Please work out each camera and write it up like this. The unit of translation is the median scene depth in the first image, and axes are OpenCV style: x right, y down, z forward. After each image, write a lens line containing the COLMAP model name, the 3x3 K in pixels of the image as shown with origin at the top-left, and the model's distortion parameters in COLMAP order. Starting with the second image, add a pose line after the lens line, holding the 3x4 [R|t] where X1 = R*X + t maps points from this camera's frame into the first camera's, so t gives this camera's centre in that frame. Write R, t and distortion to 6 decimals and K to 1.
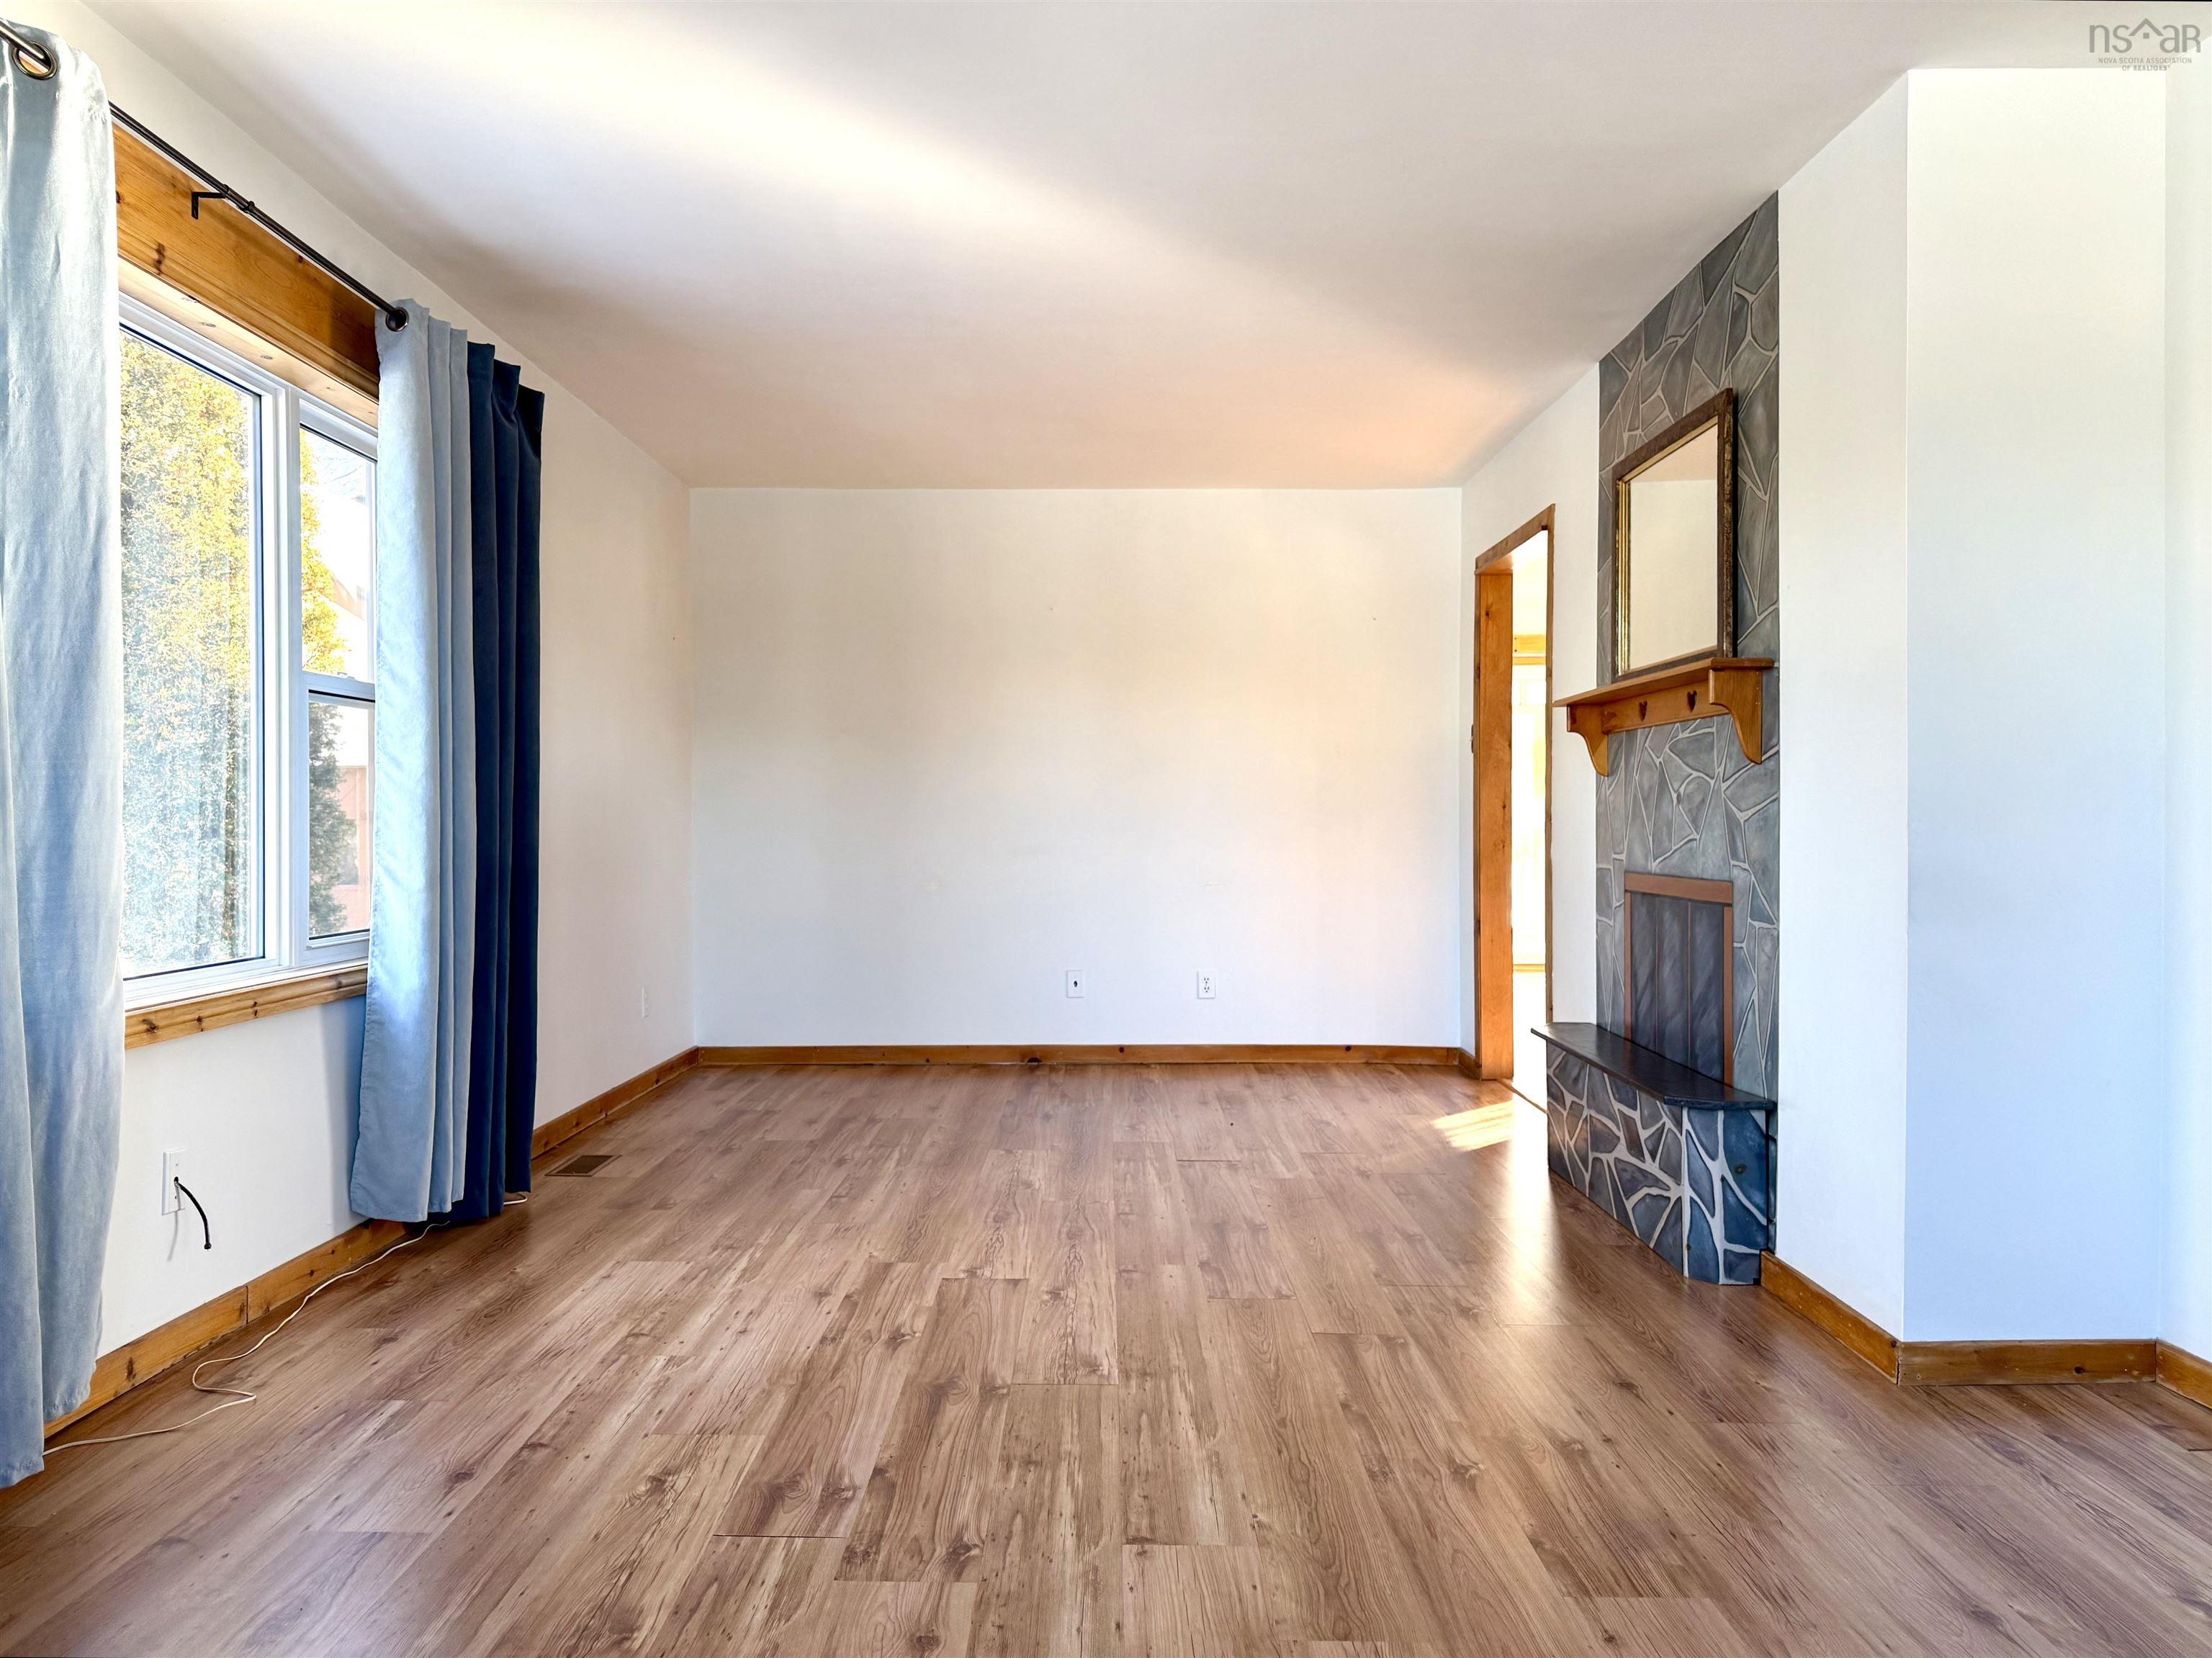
lens RADIAL K [[1584.2, 0, 1100.9], [0, 1584.2, 823.1], [0, 0, 1]] dist [0.064122, -0.070977]
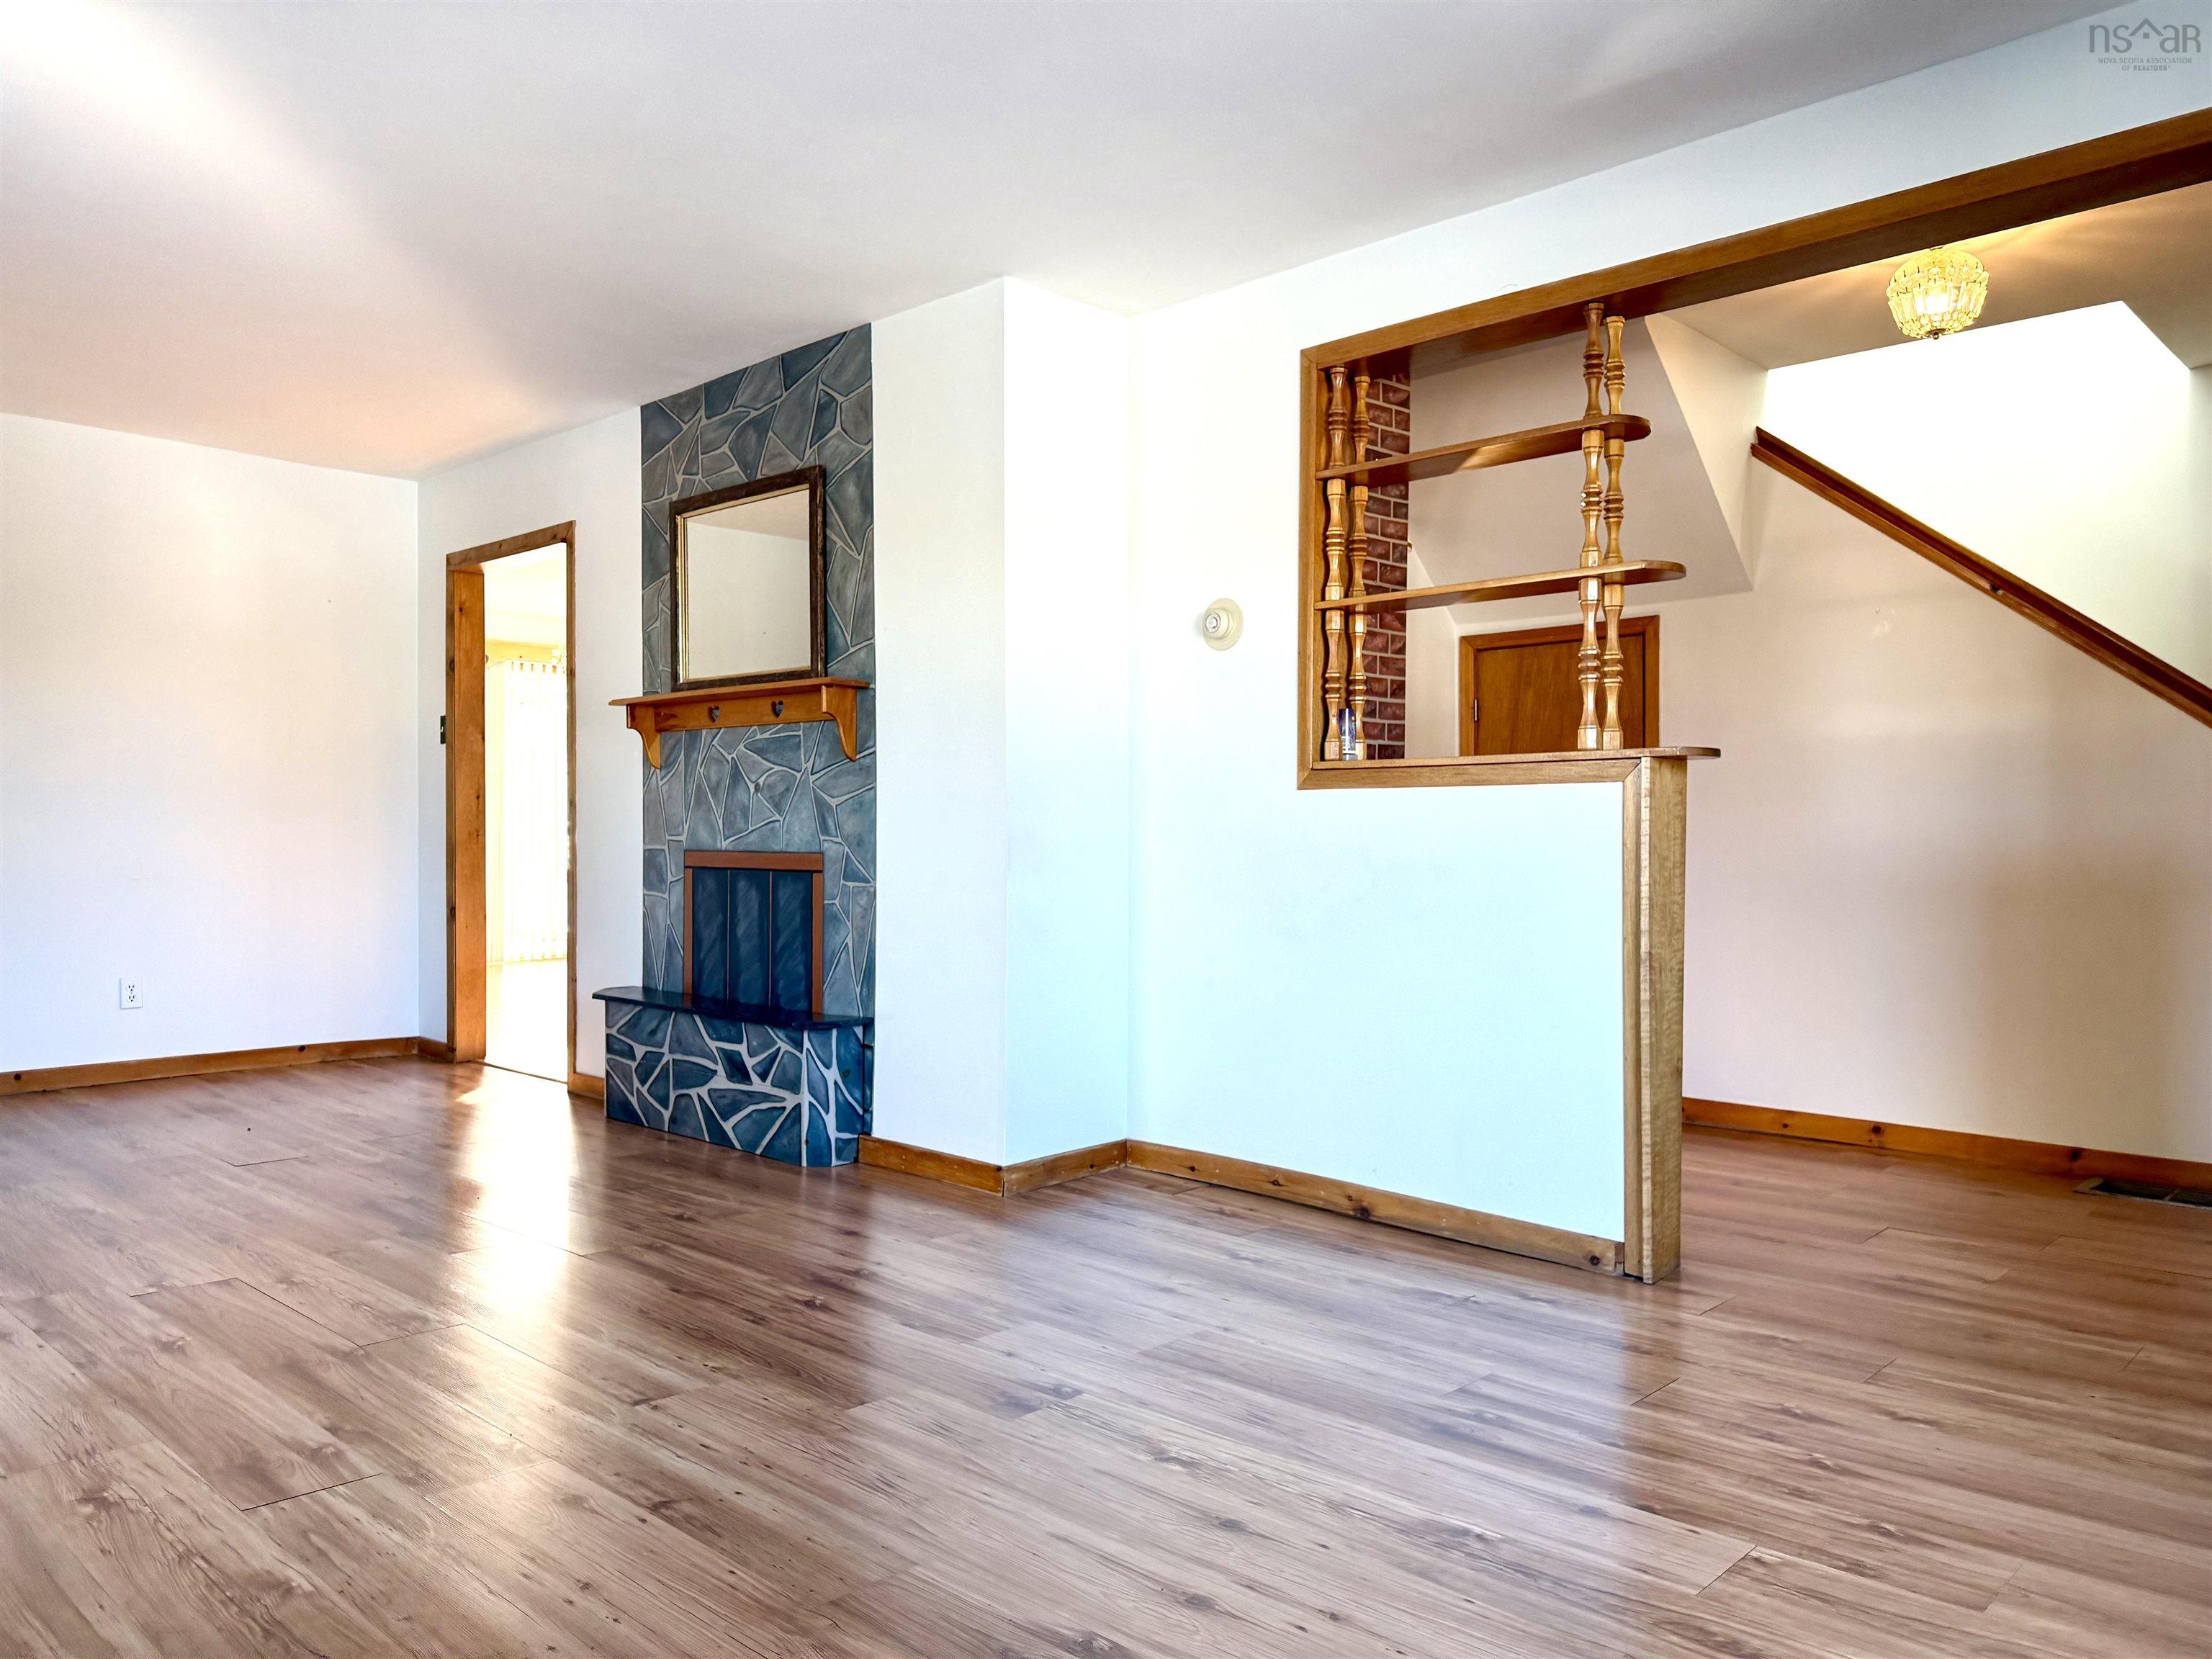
lens RADIAL K [[1584.3, 0, 1090.0], [0, 1584.3, 819.0], [0, 0, 1]] dist [0.064122, -0.070977]
pose [[0.691946, 0.008060, 0.721904, -0.376236], [-0.000659, 0.999944, -0.010533, 0.023407], [-0.721949, 0.006813, 0.691913, -0.027545]]
